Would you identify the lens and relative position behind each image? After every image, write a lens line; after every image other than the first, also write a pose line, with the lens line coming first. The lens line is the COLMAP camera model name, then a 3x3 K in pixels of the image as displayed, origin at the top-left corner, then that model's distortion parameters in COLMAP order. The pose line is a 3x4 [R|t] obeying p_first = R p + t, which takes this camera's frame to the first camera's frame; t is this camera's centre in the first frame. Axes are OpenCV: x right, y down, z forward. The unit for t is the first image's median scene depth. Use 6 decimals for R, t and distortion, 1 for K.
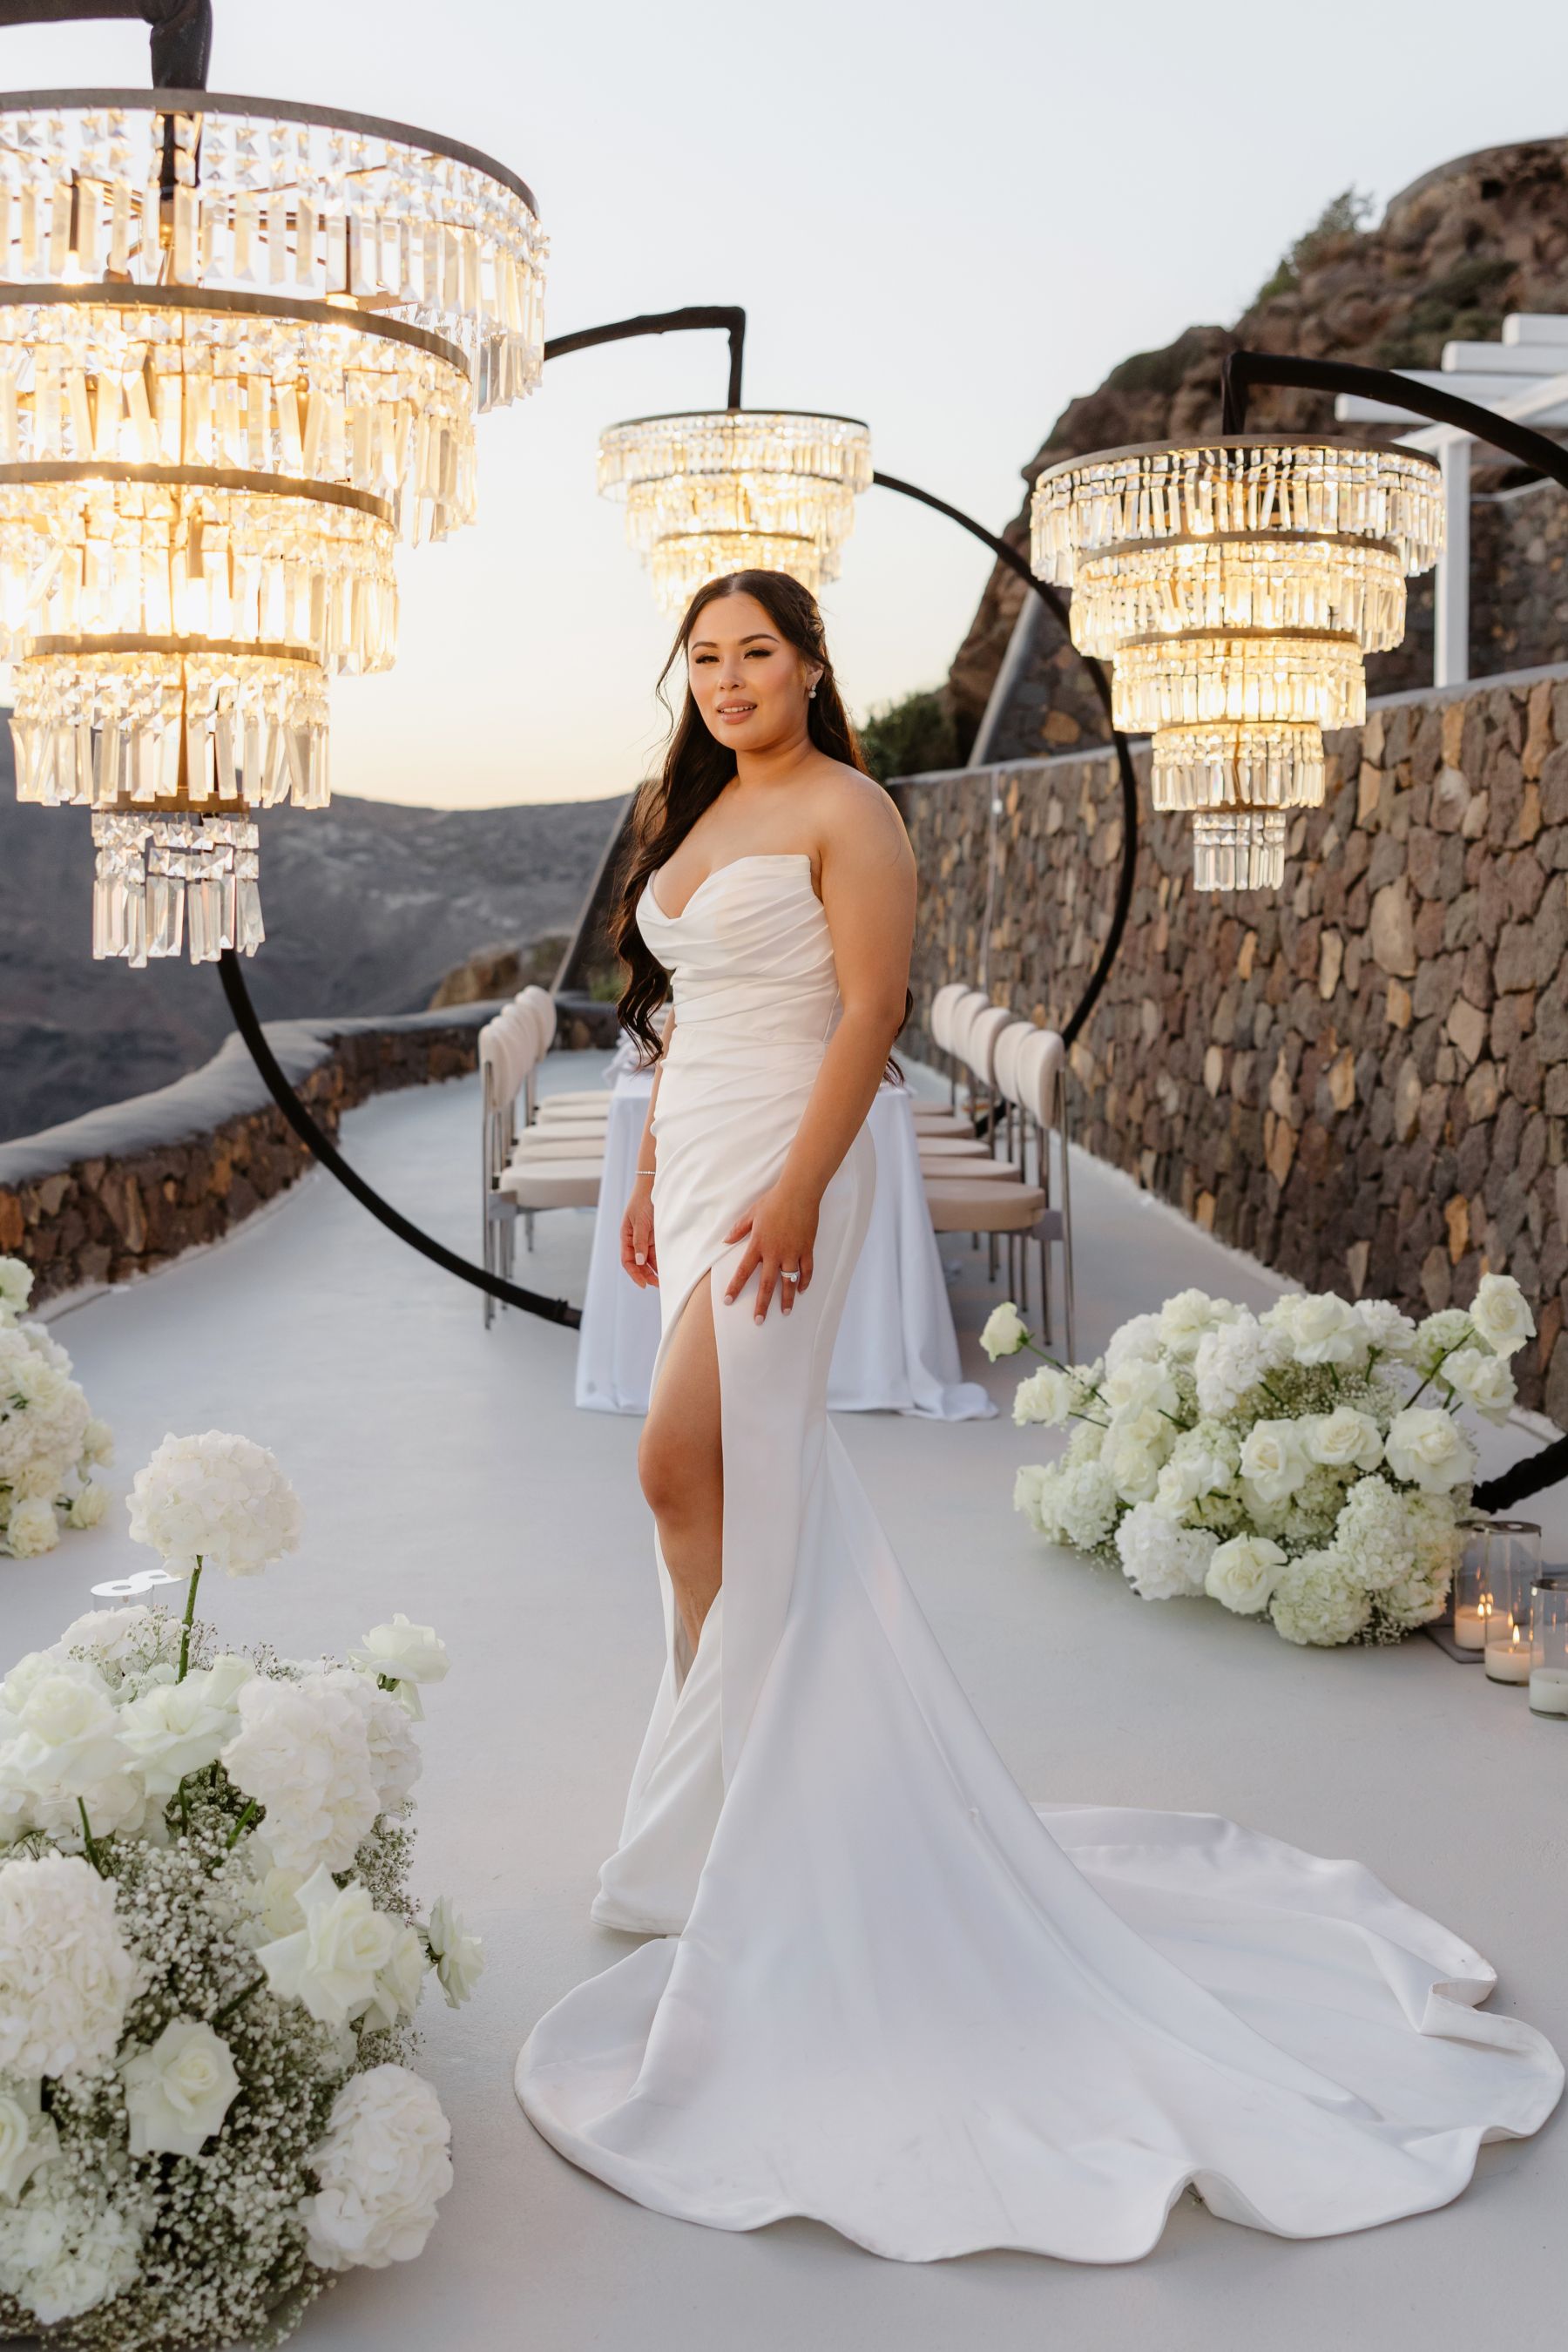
lens RADIAL K [[2420.3, 0, 748.5], [0, 2420.3, 1022.3], [0, 0, 1]] dist [-0.001519, 0.008257]
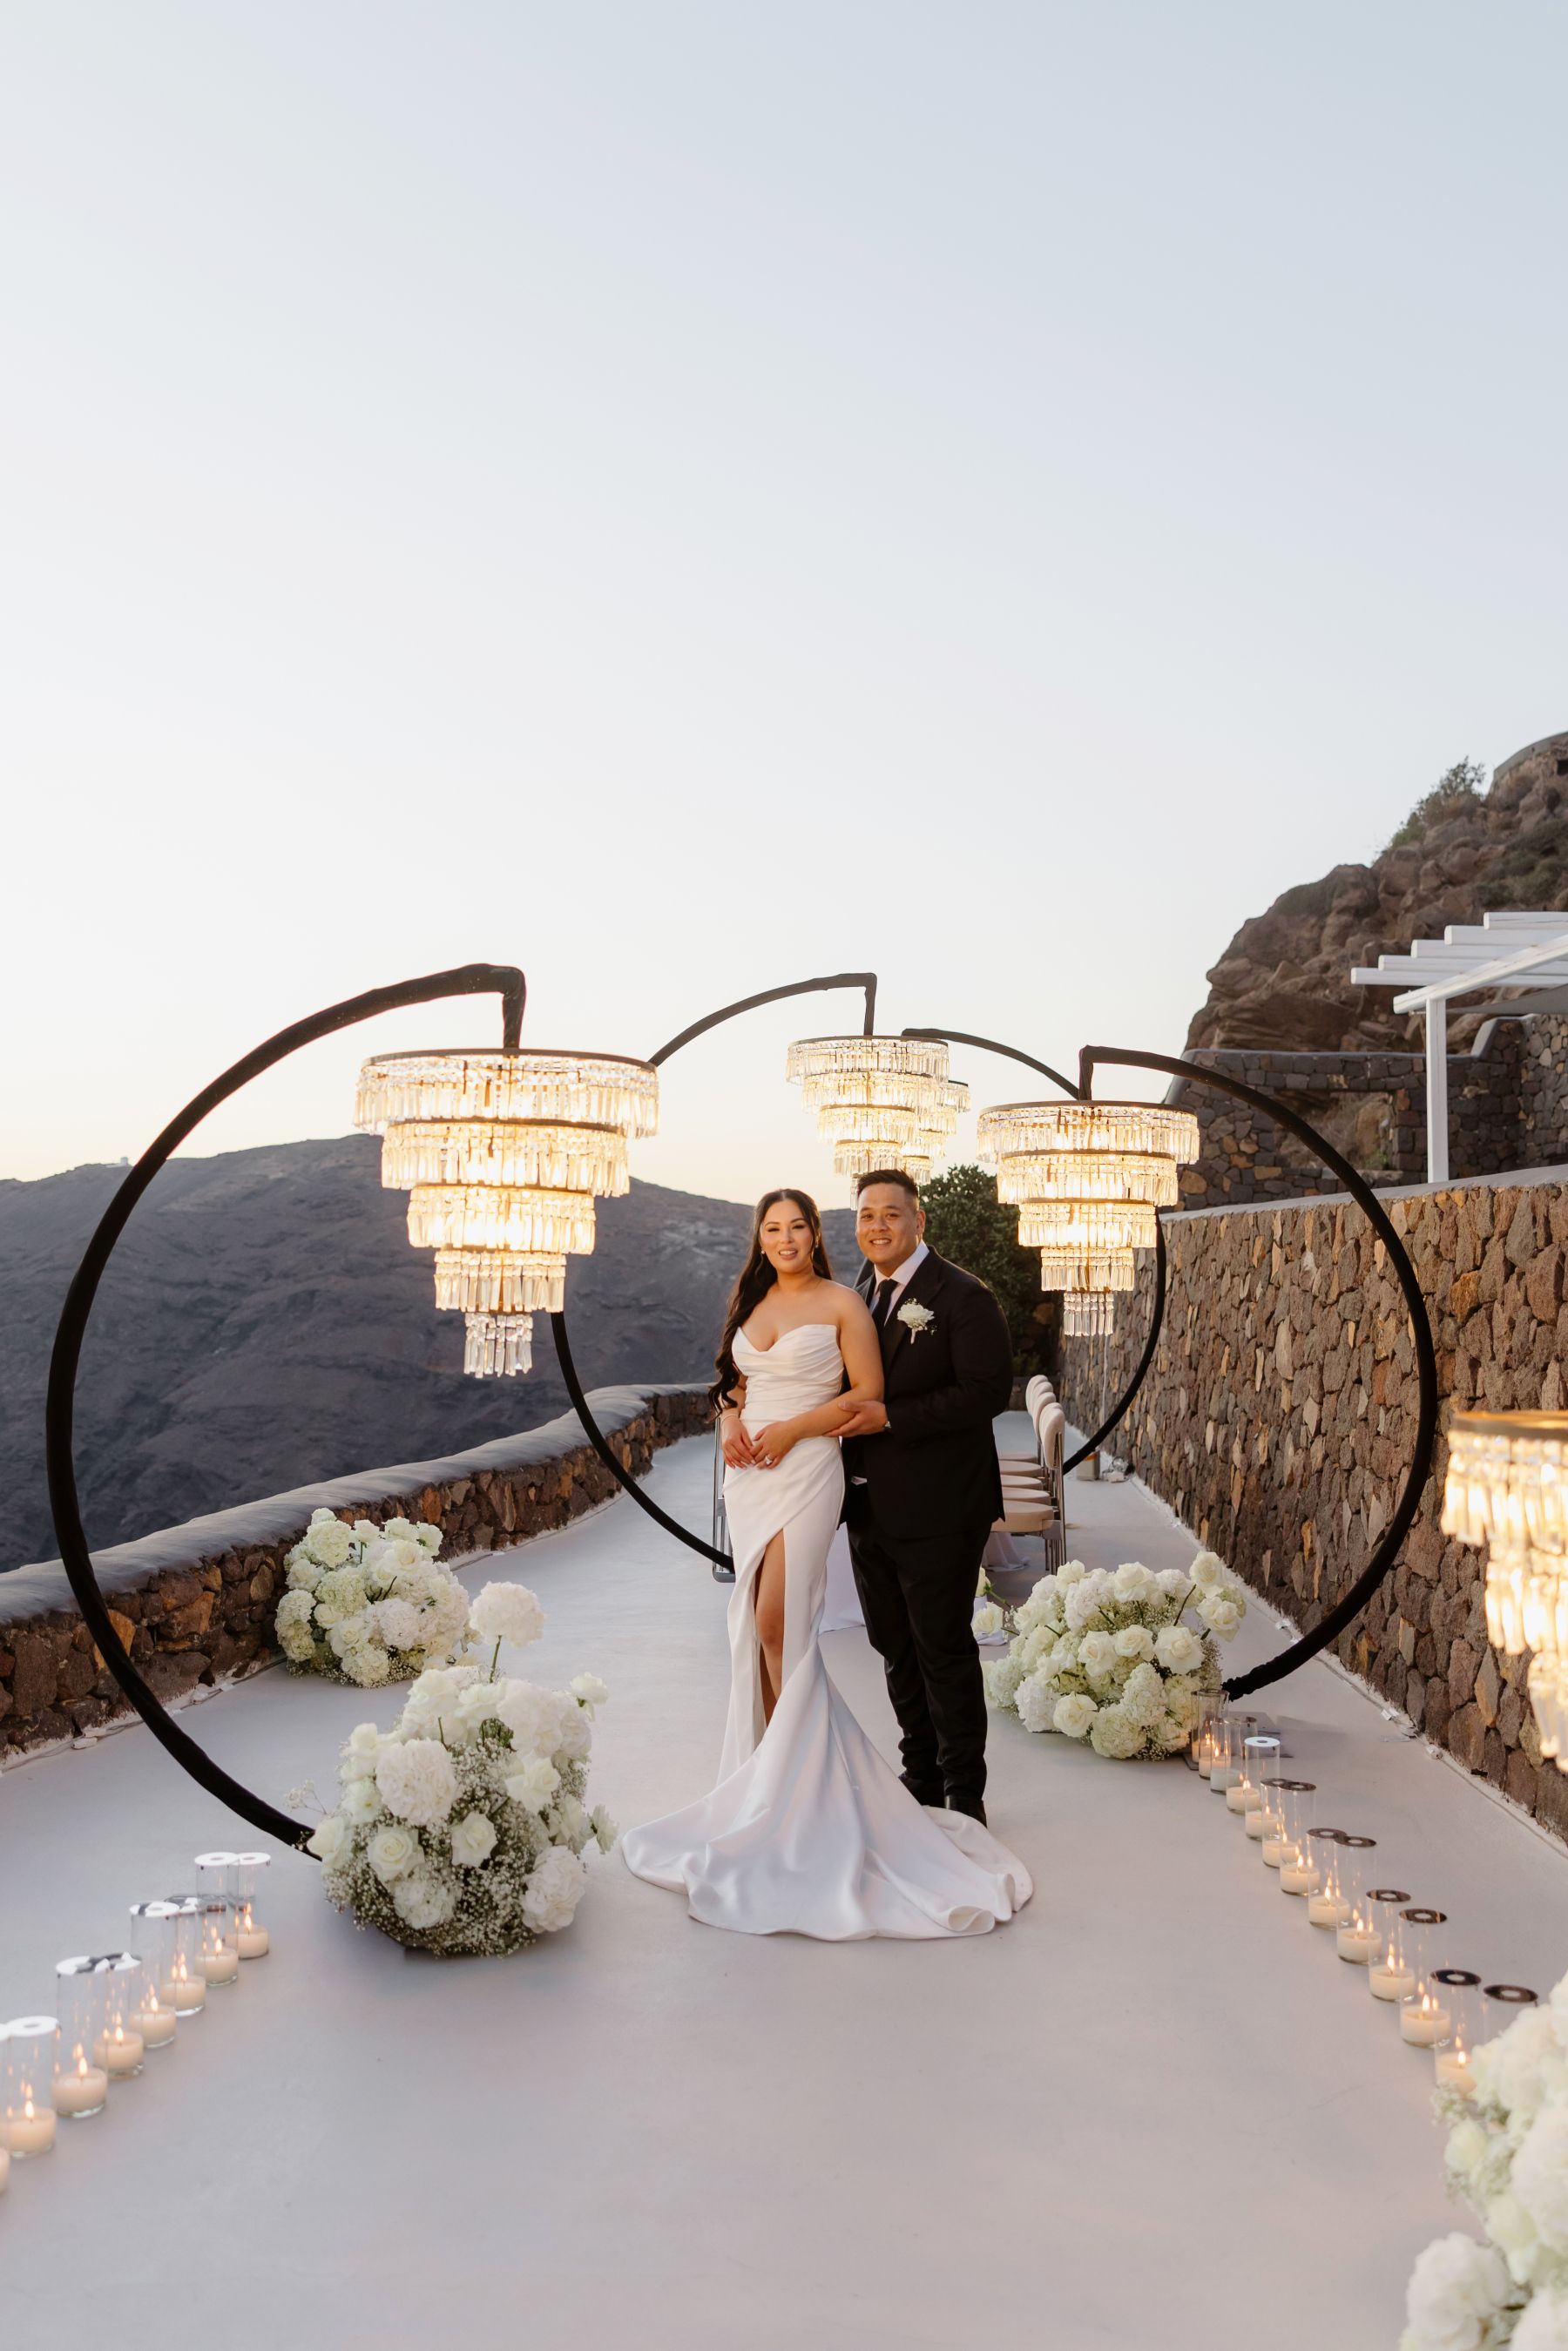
lens RADIAL K [[1935.7, 0, 764.6], [0, 1935.7, 1106.3], [0, 0, 1]] dist [-0.007971, 0.005006]
pose [[0.990410, 0.006070, -0.138028, 0.094863], [-0.025650, 0.989745, -0.140524, -0.008443], [0.135760, 0.142717, 0.980409, -0.289699]]
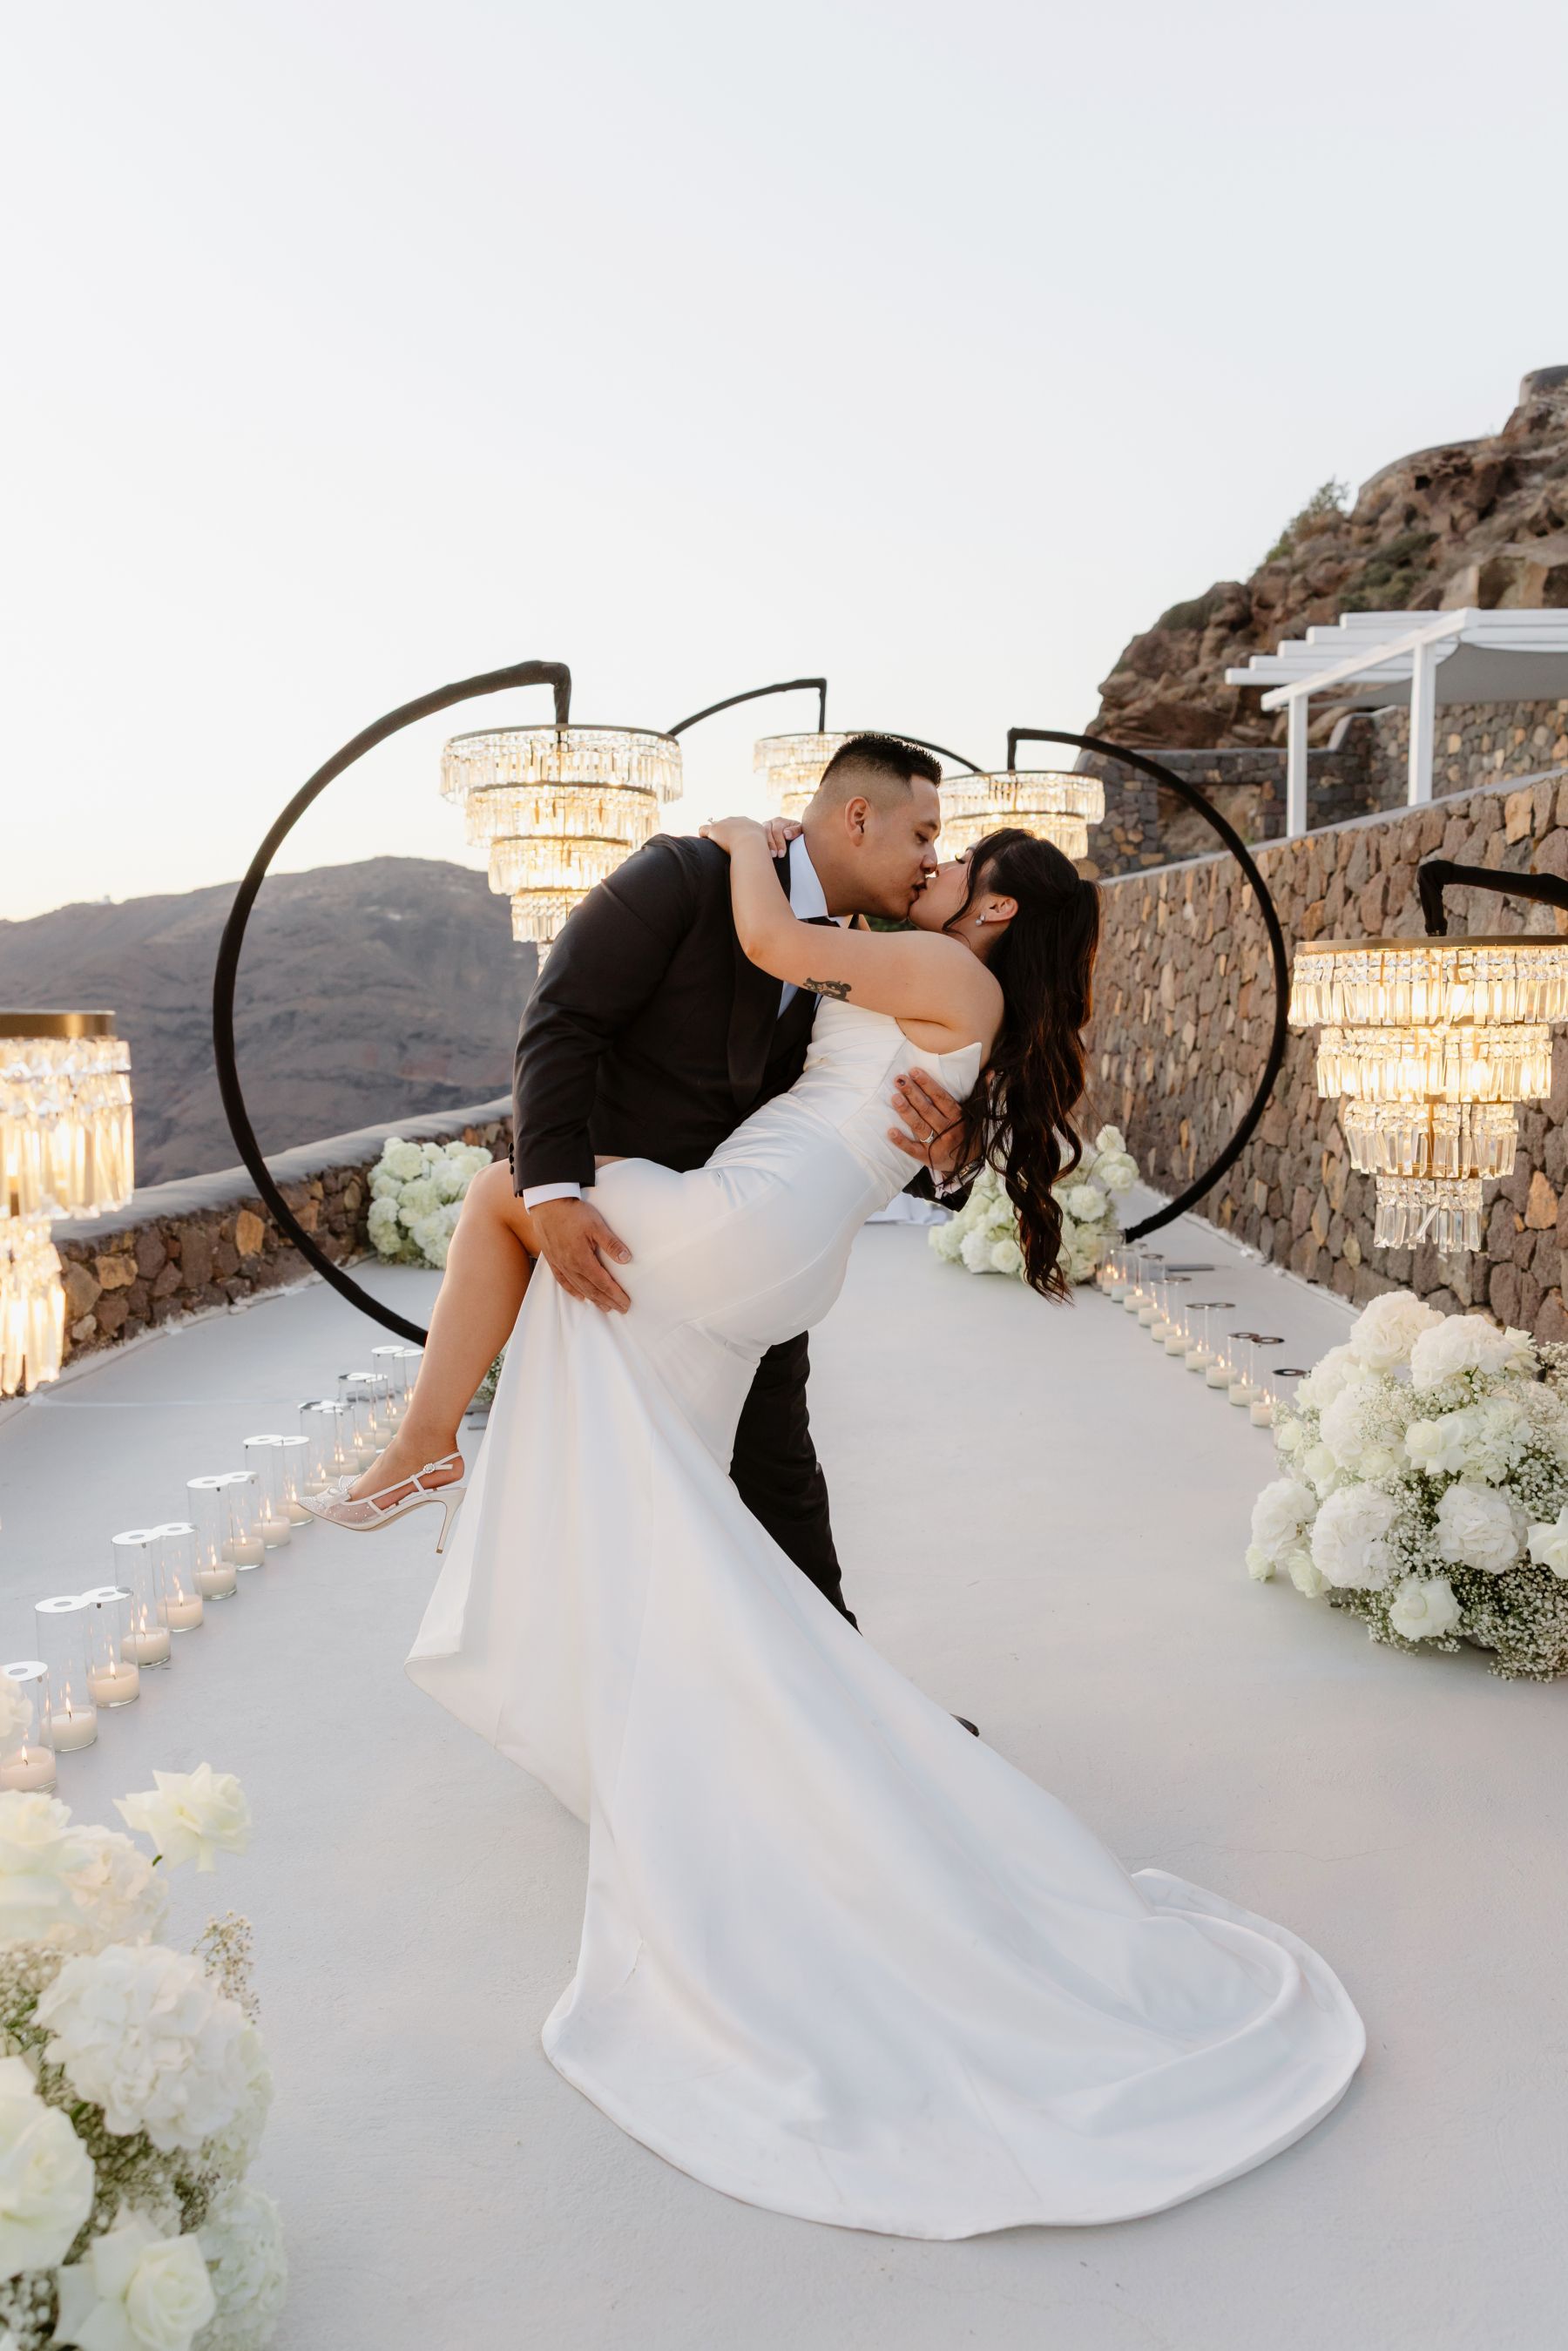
lens RADIAL K [[1730.2, 0, 784.0], [0, 1730.2, 1175.5], [0, 0, 1]] dist [-0.006638, 0.001151]
pose [[0.995852, -0.006784, -0.090733, 0.078119], [0.012027, 0.998281, 0.057366, 0.027468], [0.090188, -0.058220, 0.994222, -0.384615]]
